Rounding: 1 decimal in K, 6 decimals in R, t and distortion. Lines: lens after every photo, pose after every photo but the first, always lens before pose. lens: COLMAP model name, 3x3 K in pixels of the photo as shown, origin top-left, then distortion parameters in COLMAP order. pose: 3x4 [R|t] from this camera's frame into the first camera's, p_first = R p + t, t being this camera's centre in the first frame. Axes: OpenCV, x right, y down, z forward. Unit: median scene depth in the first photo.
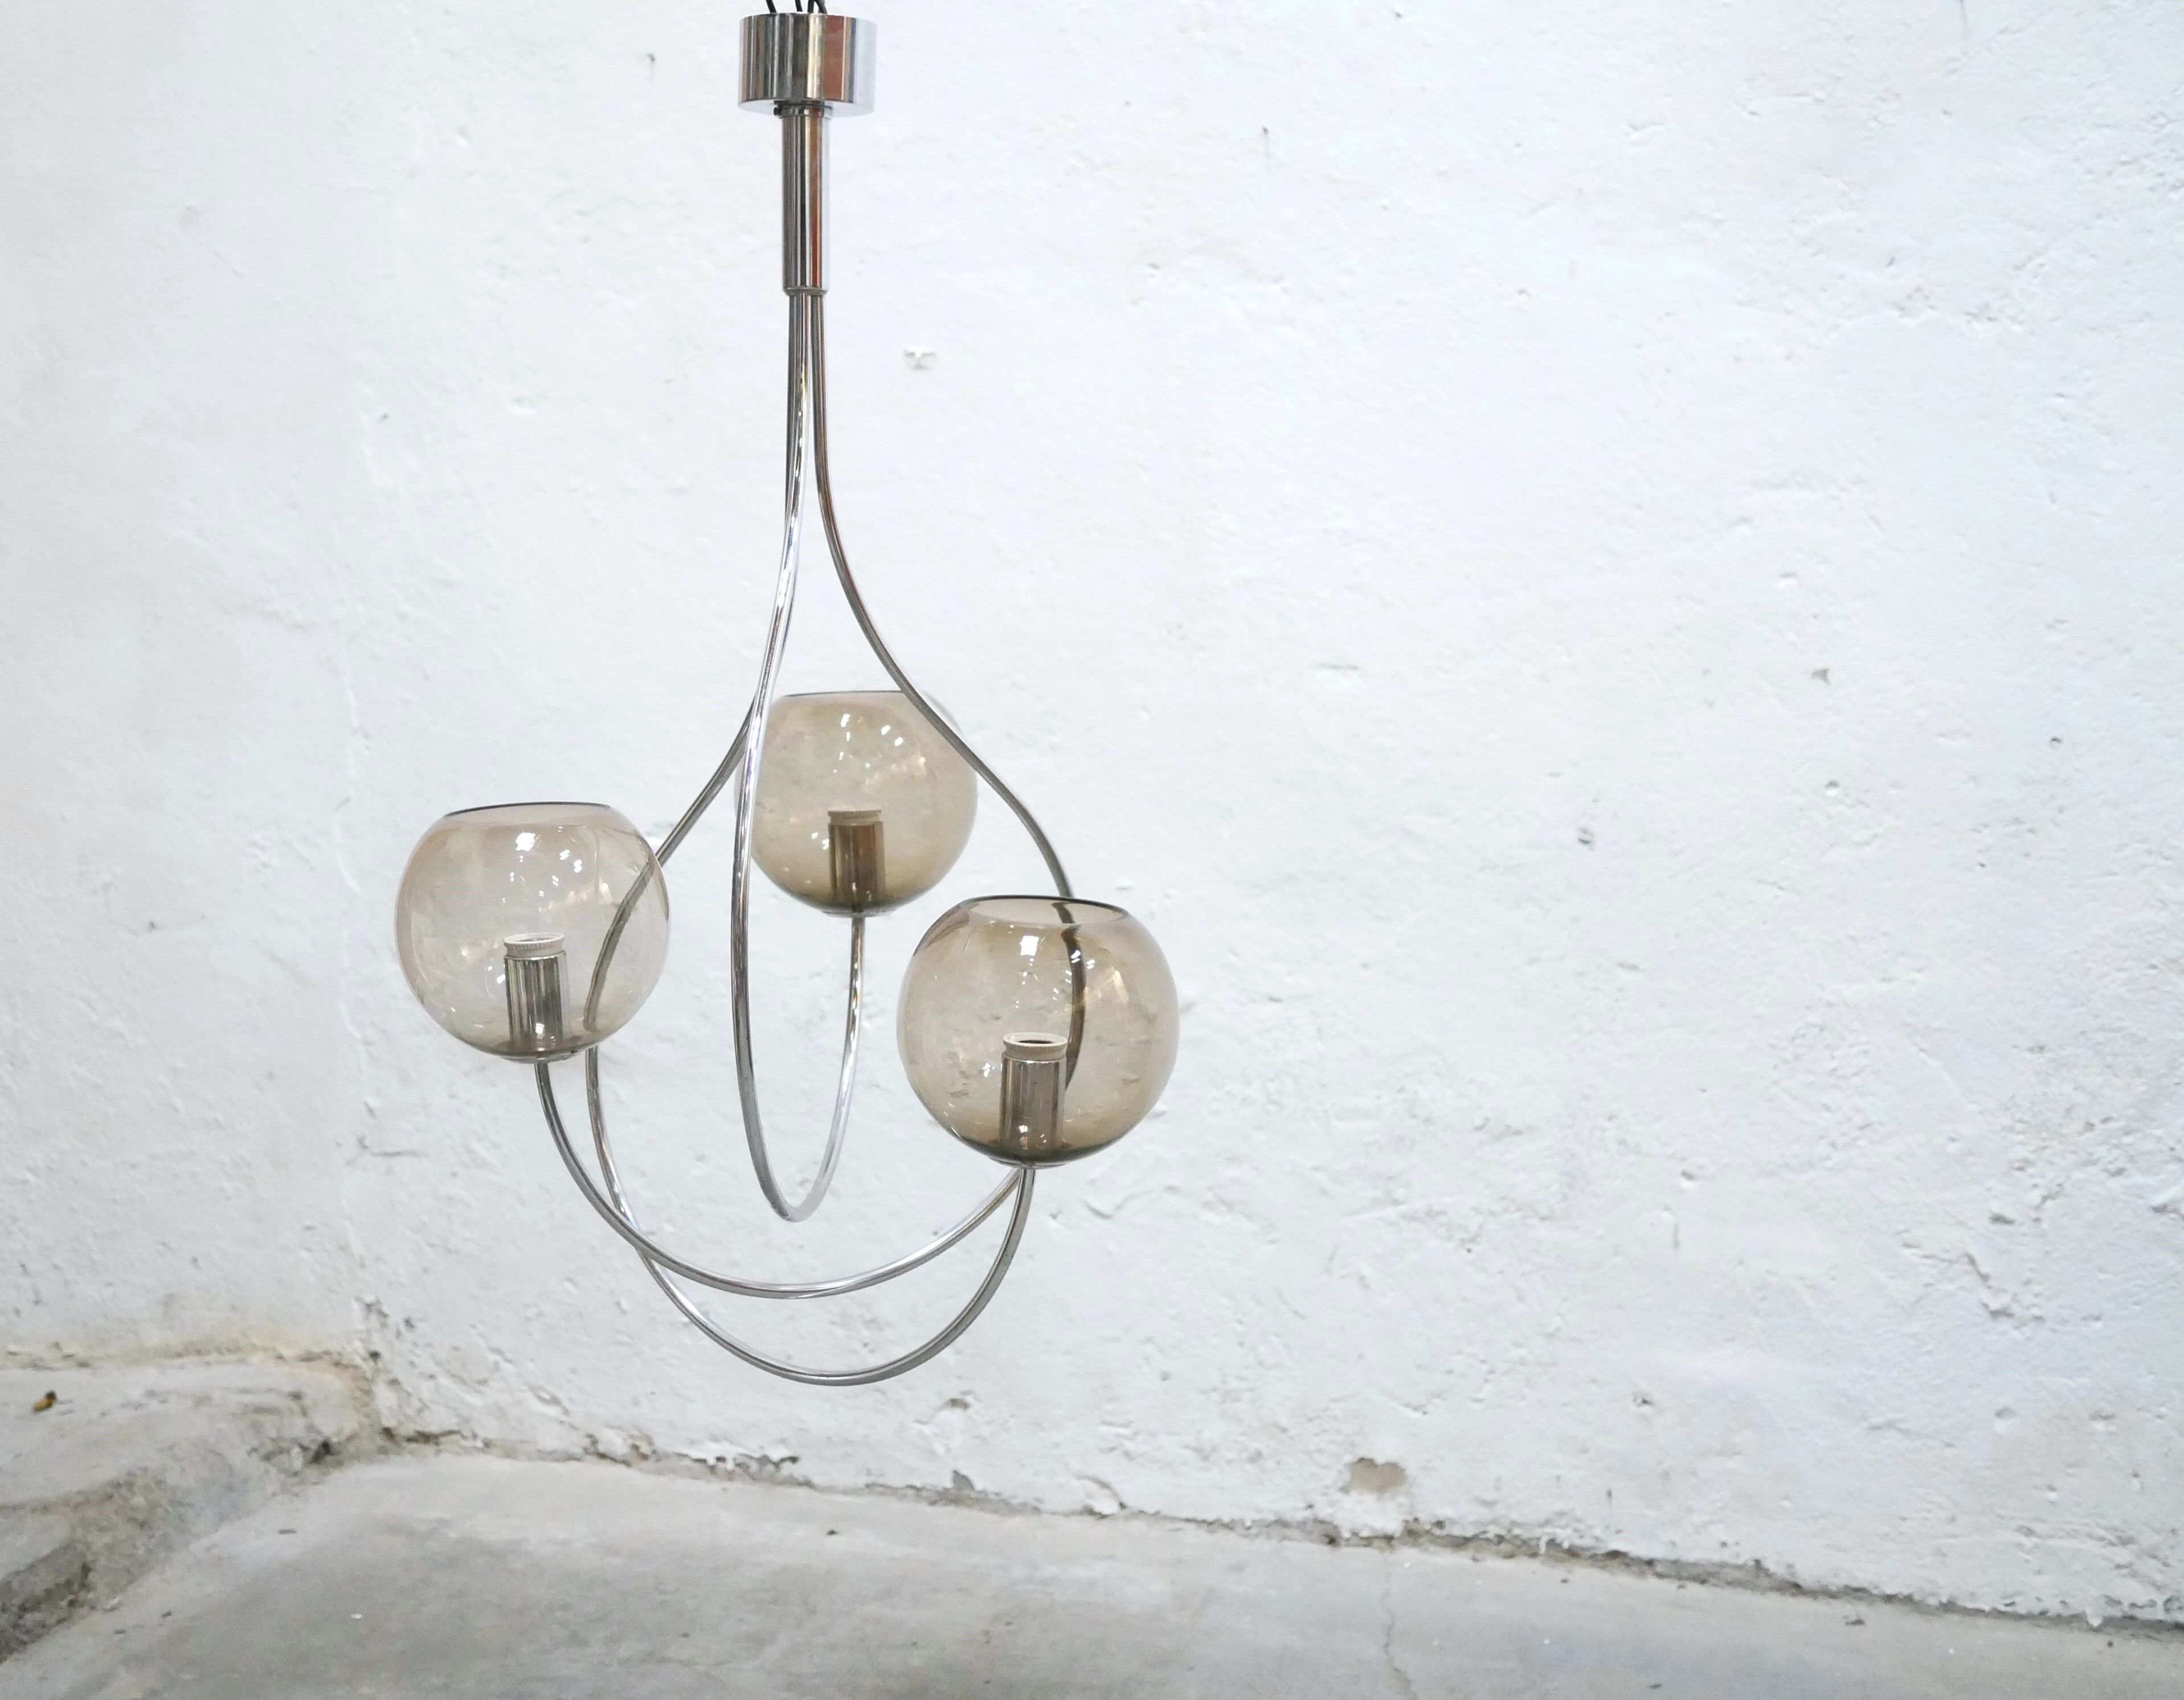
lens RADIAL K [[2996.5, 0, 904.2], [0, 2996.5, 750.4], [0, 0, 1]] dist [-0.017644, 0.050485]
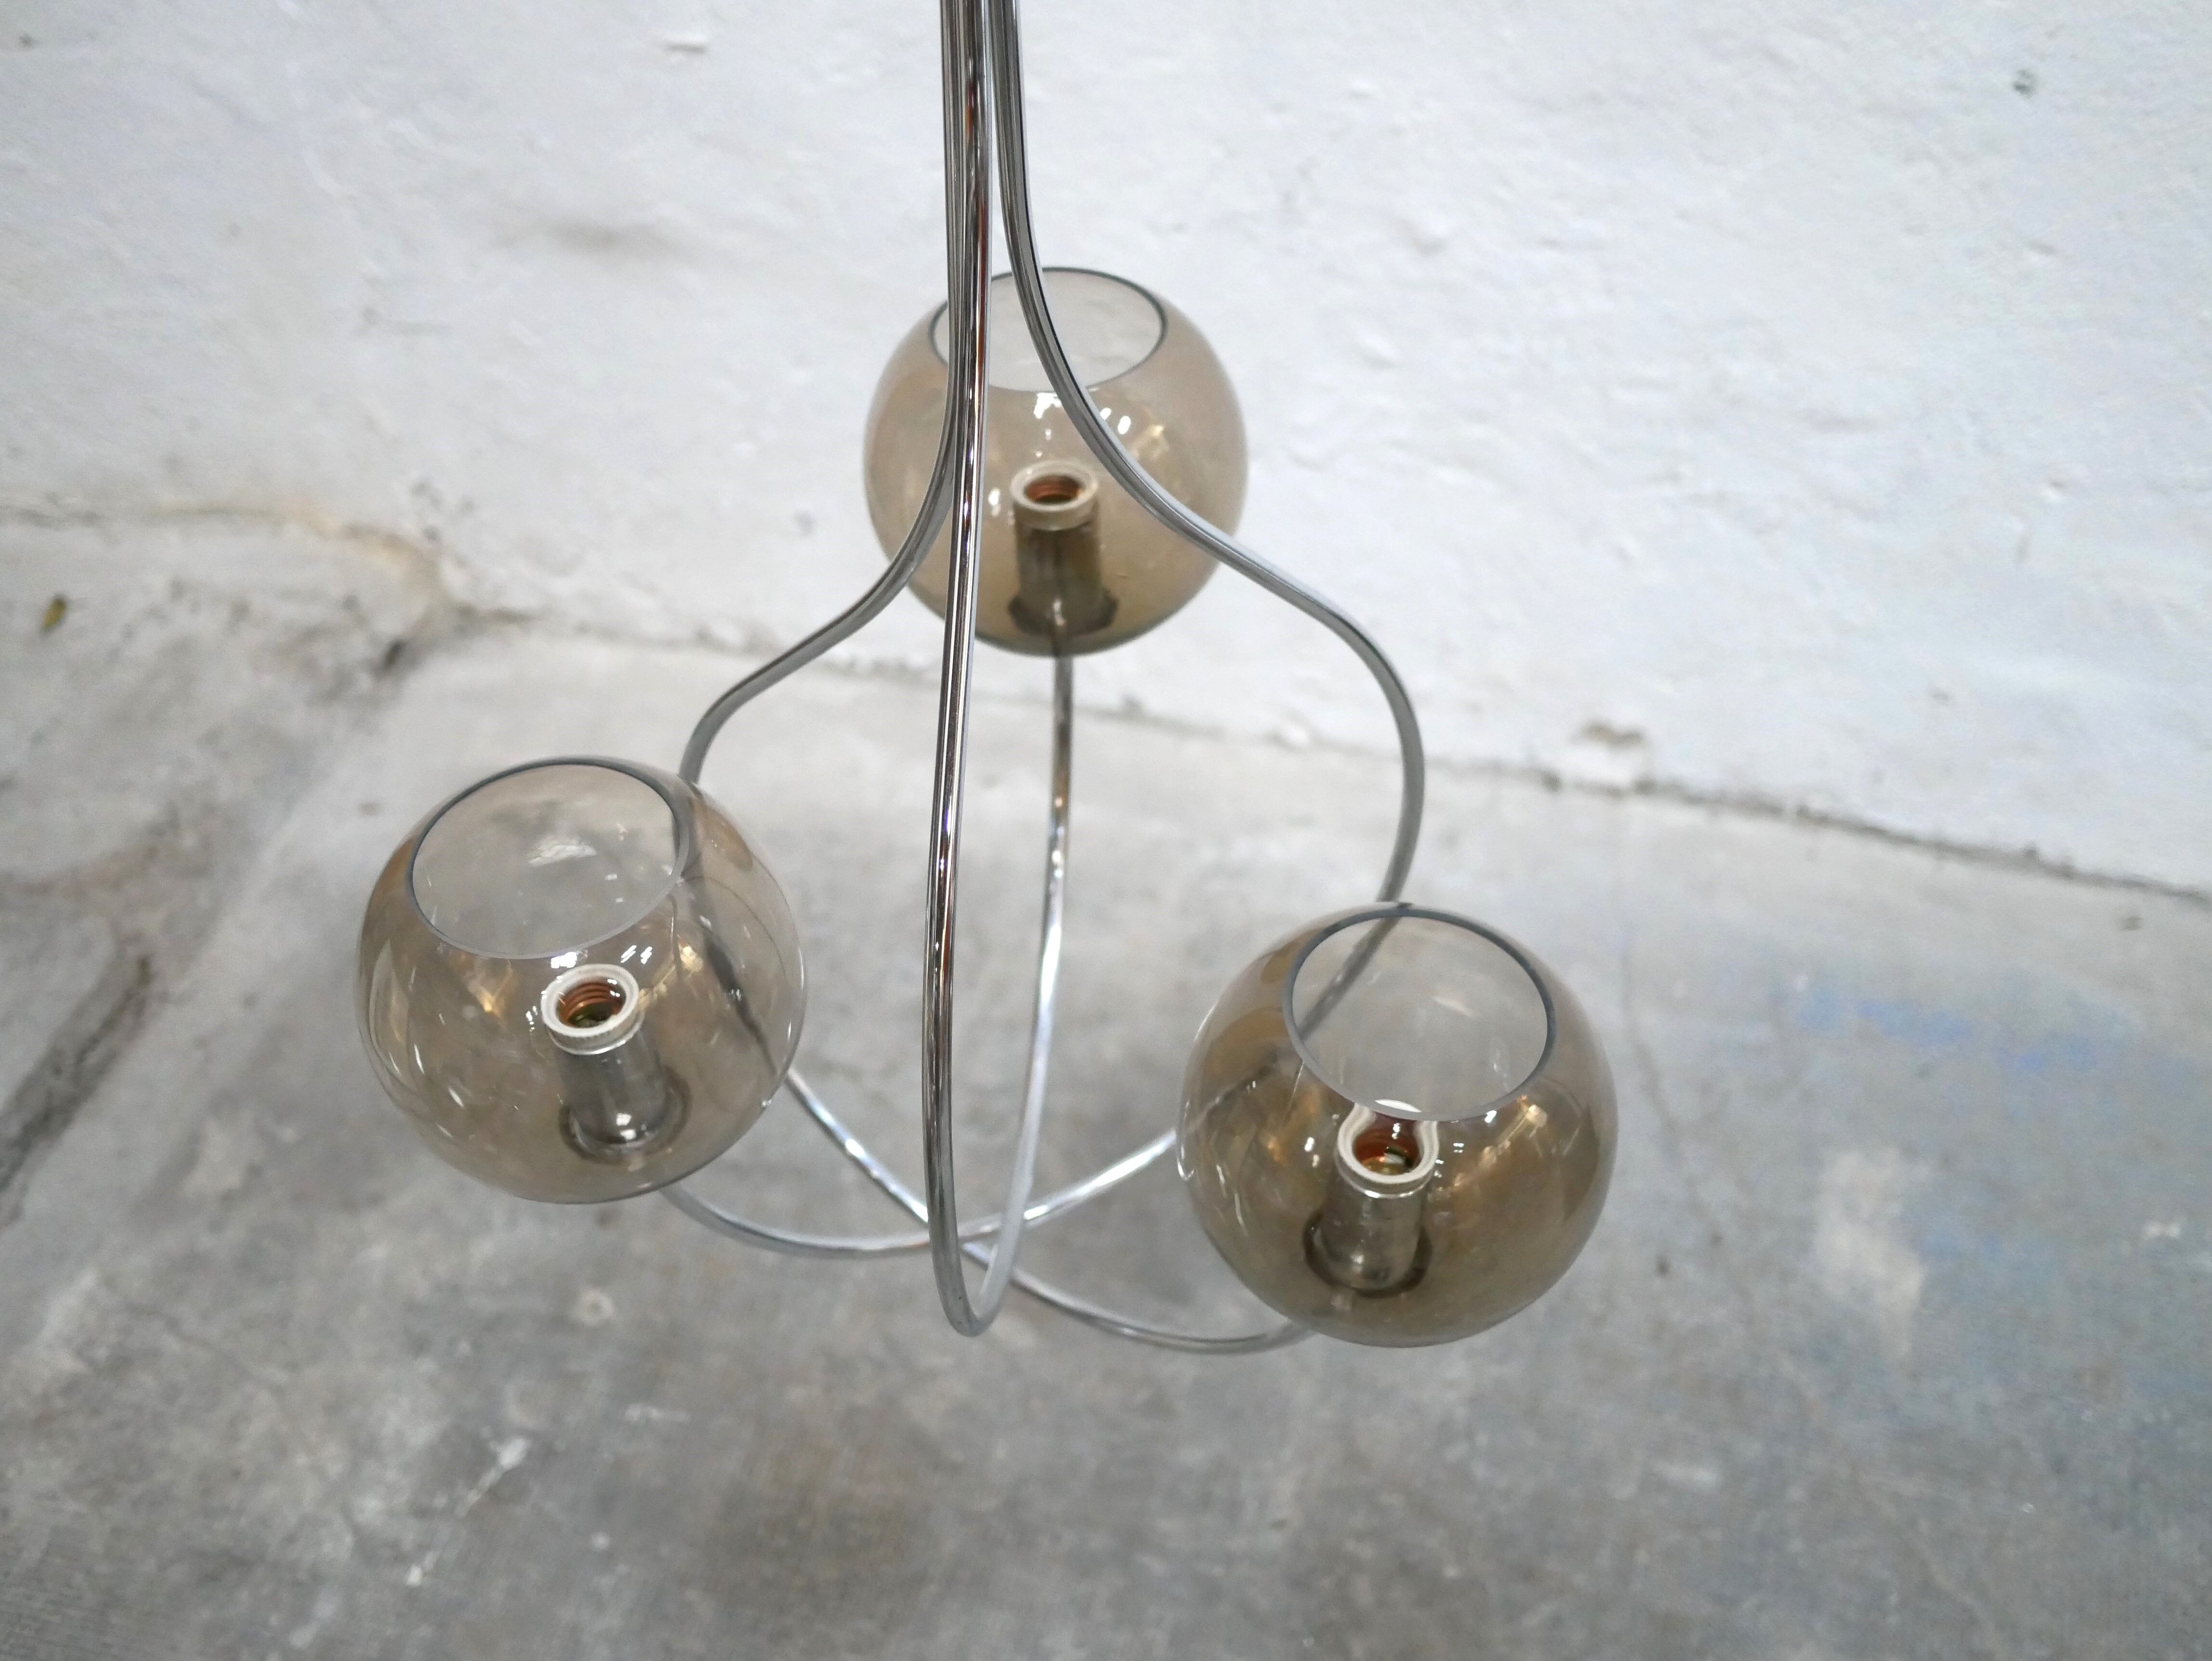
lens RADIAL K [[2504.4, 0, 1106.0], [0, 2504.4, 830.5], [0, 0, 1]] dist [-0.000835, -0.011042]
pose [[0.997223, -0.054239, 0.051041, -0.029724], [0.009507, 0.772403, 0.635062, -0.206431], [-0.073869, -0.632813, 0.770773, 0.428284]]
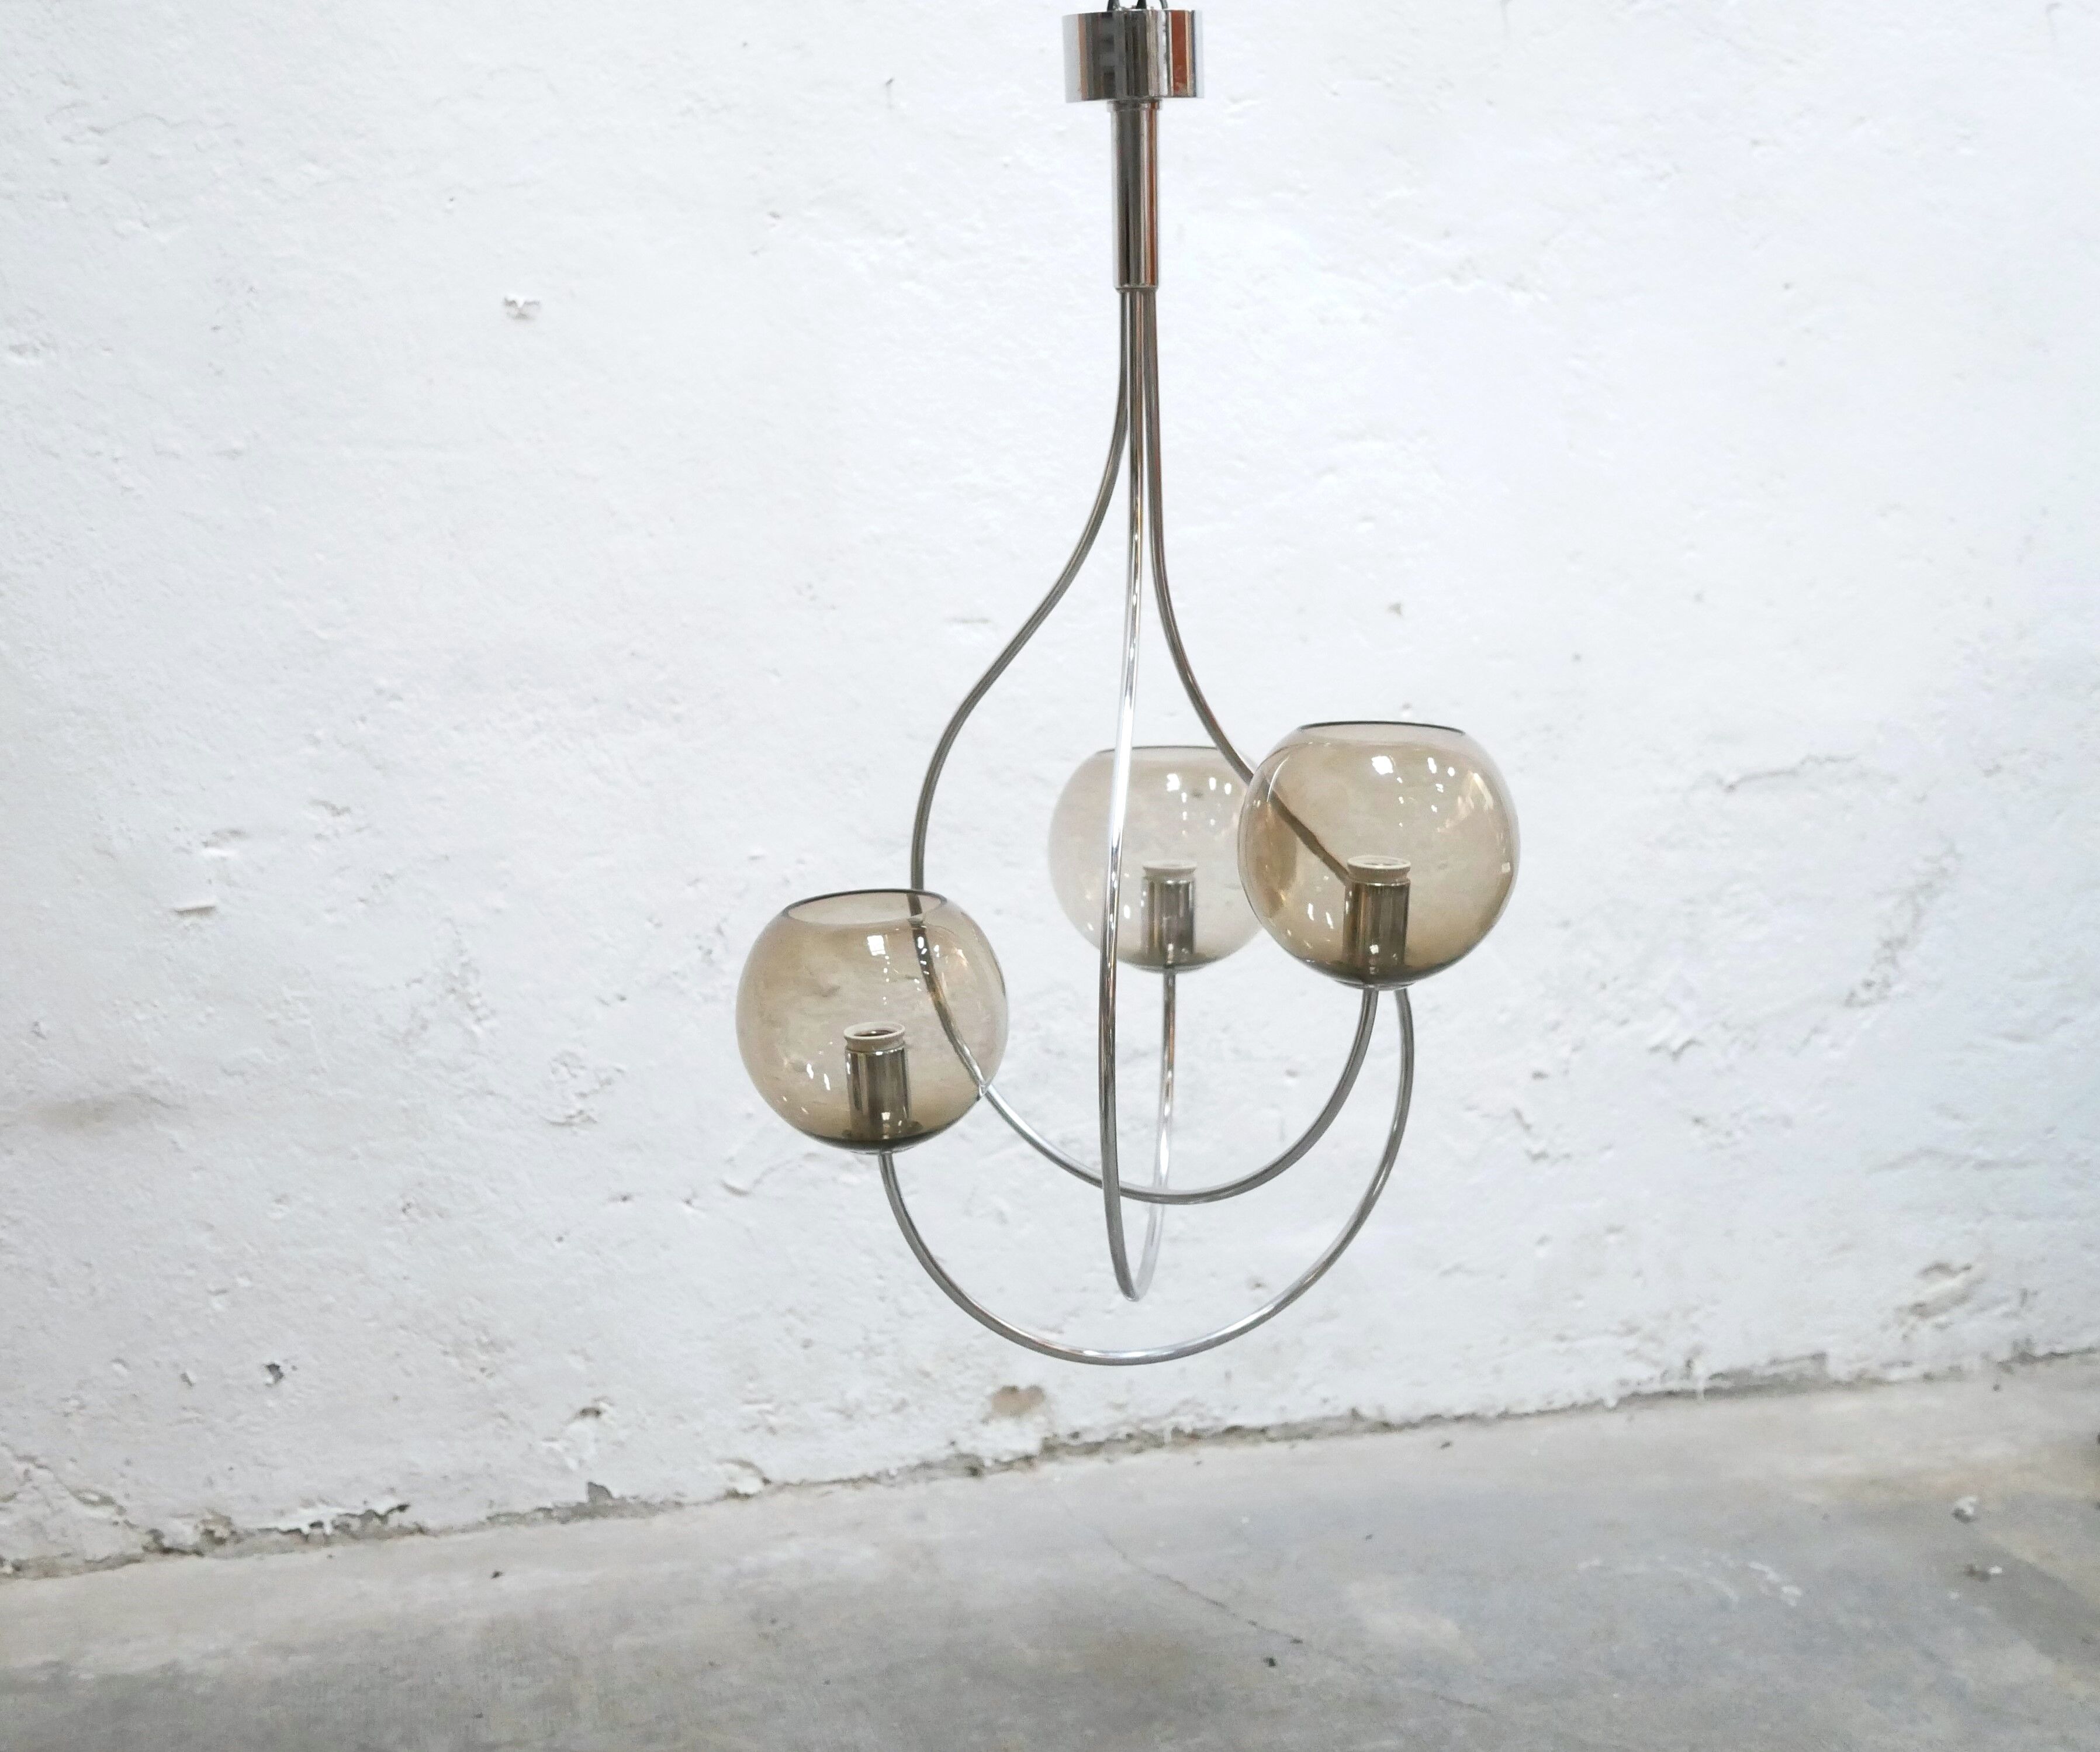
lens RADIAL K [[3042.5, 0, 1078.9], [0, 3042.5, 766.1], [0, 0, 1]] dist [-0.020604, 0.049262]
pose [[0.826212, -0.076676, 0.558116, -0.395271], [0.049422, 0.996740, 0.063774, -0.041949], [-0.561187, -0.025108, 0.827308, 0.127068]]
